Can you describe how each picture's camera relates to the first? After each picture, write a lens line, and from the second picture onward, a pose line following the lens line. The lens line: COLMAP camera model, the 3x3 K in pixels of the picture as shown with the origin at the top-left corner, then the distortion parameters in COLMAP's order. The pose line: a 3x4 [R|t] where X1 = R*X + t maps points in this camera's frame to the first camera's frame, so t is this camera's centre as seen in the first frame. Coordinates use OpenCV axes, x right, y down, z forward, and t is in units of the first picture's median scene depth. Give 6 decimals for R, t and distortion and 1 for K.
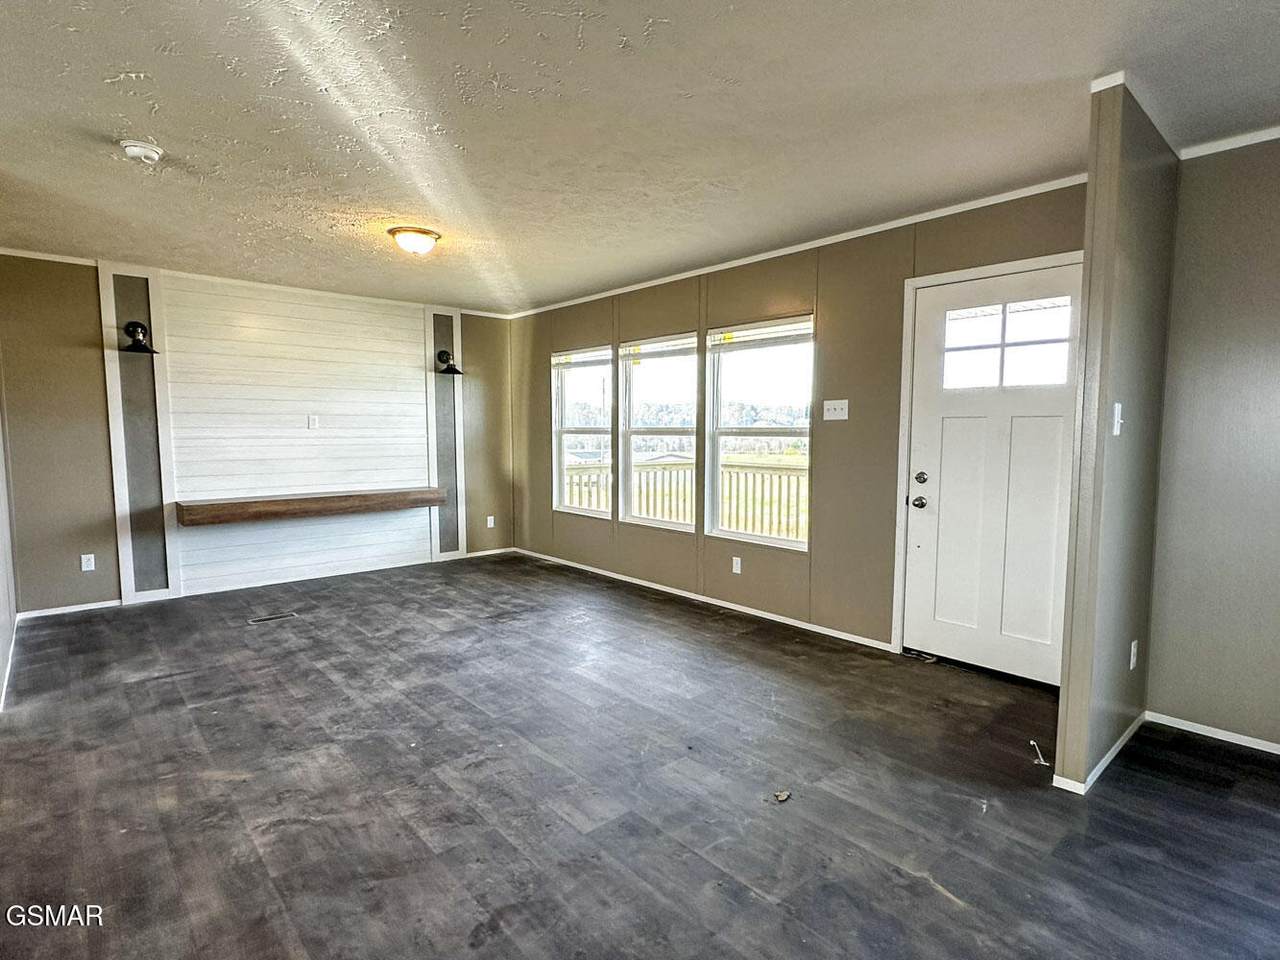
lens RADIAL K [[664.4, 0, 640.1], [0, 664.4, 485.3], [0, 0, 1]] dist [0.000759, 0.000094]
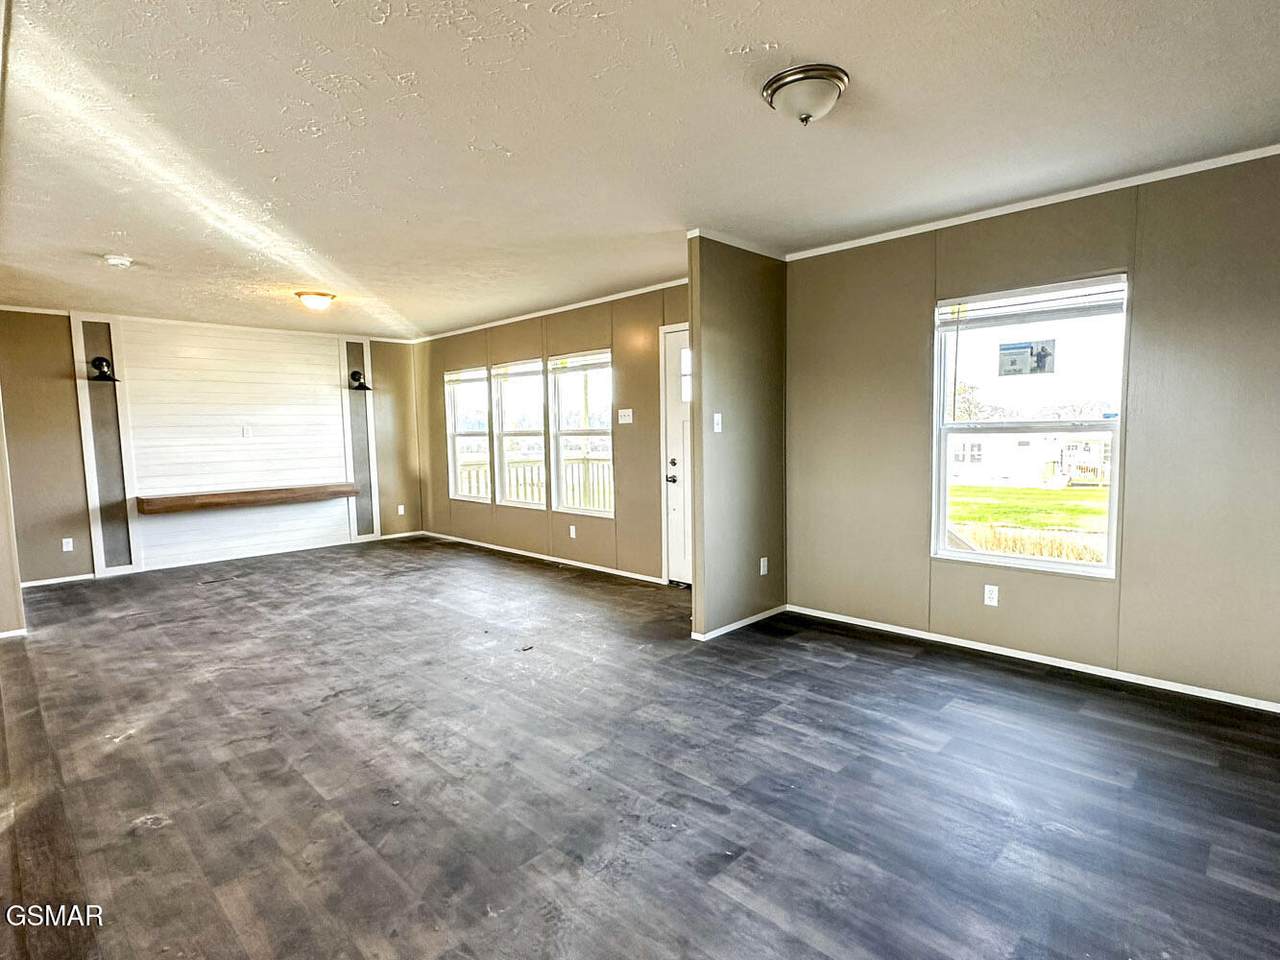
lens RADIAL K [[664.4, 0, 640.1], [0, 664.4, 485.3], [0, 0, 1]] dist [0.000759, 0.000094]
pose [[0.997864, -0.025759, 0.060026, 0.244926], [0.025710, 0.999668, 0.001590, 0.032920], [-0.060047, -0.000043, 0.998196, -0.426197]]
